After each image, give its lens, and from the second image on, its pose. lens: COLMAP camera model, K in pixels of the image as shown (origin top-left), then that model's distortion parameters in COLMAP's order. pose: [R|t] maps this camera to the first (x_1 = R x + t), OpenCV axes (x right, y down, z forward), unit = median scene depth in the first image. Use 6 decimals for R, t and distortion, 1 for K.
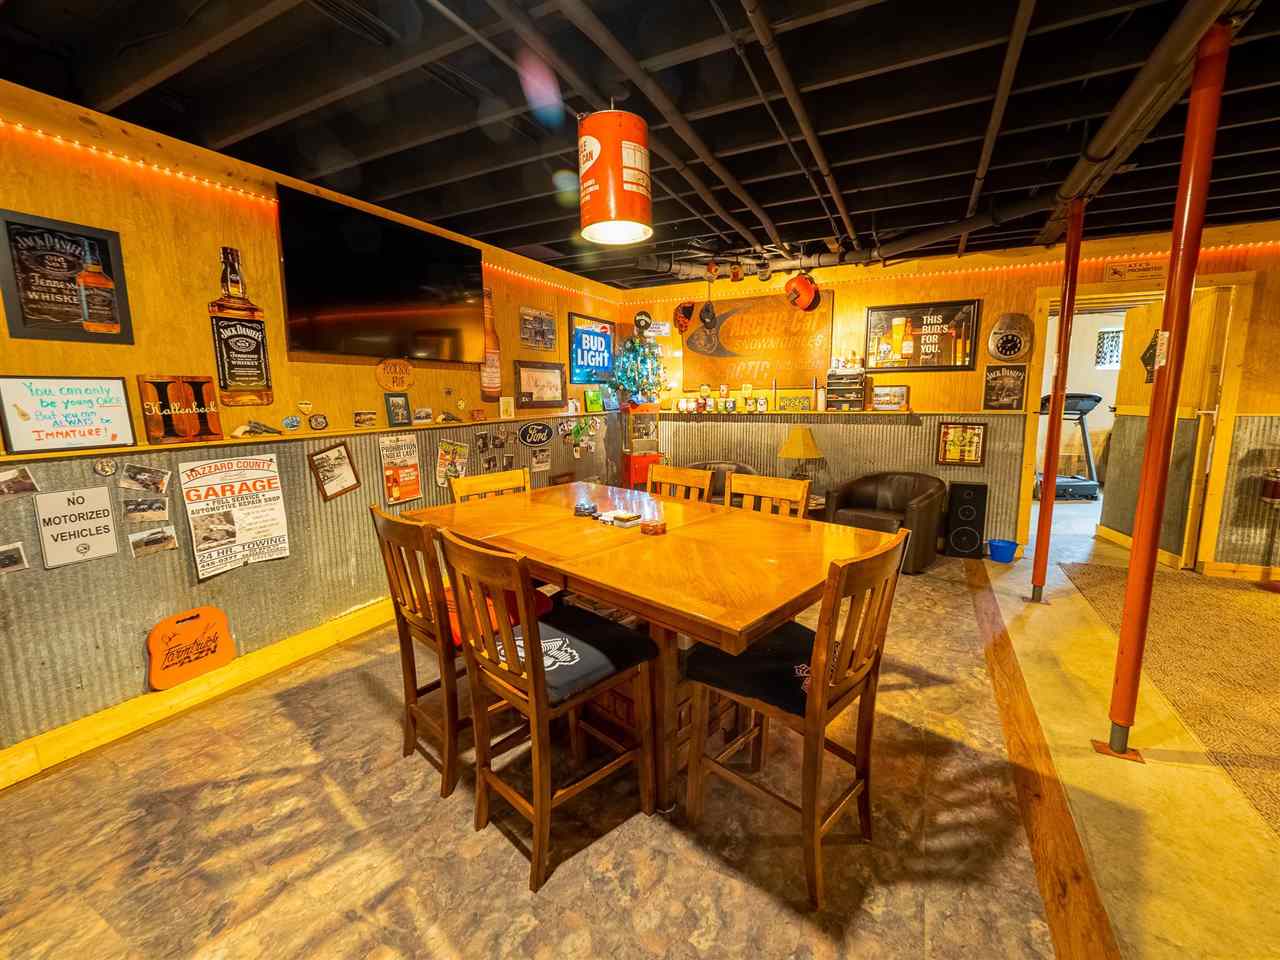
lens RADIAL K [[537.2, 0, 648.0], [0, 537.2, 477.1], [0, 0, 1]] dist [-0.009709, -0.000606]
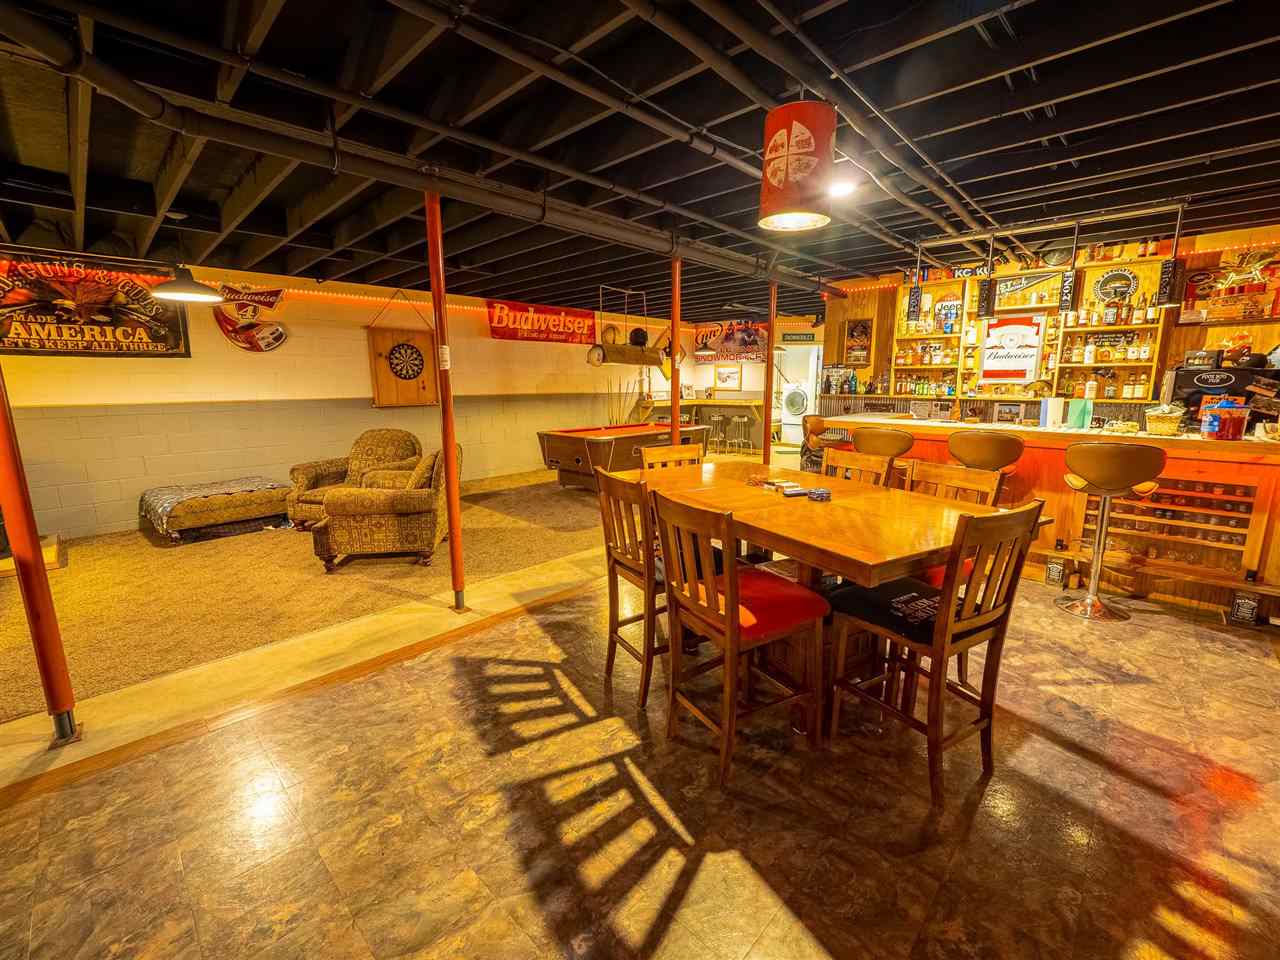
lens RADIAL K [[537.2, 0, 648.0], [0, 537.2, 477.1], [0, 0, 1]] dist [-0.009709, -0.000606]
pose [[-0.956674, -0.035929, 0.288937, -0.069073], [0.059772, 0.946988, 0.315661, -0.211527], [-0.284961, 0.319255, -0.903811, 1.369424]]
